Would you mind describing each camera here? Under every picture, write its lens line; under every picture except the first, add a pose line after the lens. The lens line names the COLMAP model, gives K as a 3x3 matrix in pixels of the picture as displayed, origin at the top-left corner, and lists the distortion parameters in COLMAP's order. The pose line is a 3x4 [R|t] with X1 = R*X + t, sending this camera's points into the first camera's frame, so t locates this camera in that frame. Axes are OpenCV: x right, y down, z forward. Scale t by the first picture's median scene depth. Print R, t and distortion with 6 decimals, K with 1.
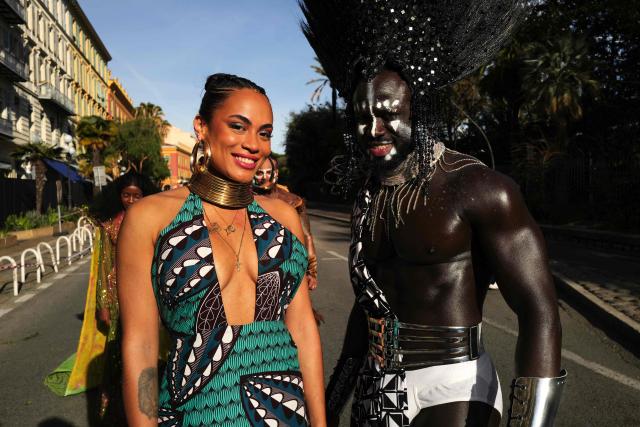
lens RADIAL K [[580.7, 0, 320.0], [0, 580.7, 213.5], [0, 0, 1]] dist [0.000124, -0.005283]
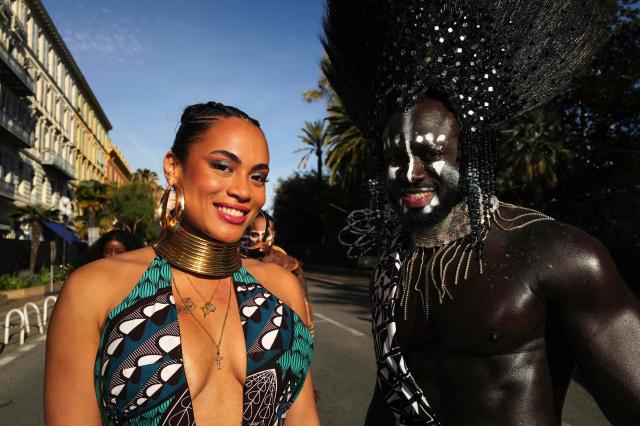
lens RADIAL K [[546.2, 0, 320.0], [0, 546.2, 213.0], [0, 0, 1]] dist [-0.054012, 0.002205]
pose [[0.999600, 0.007107, 0.027357, -0.031780], [-0.004013, 0.993752, -0.111542, -0.013212], [-0.027979, 0.111388, 0.993383, 0.275113]]
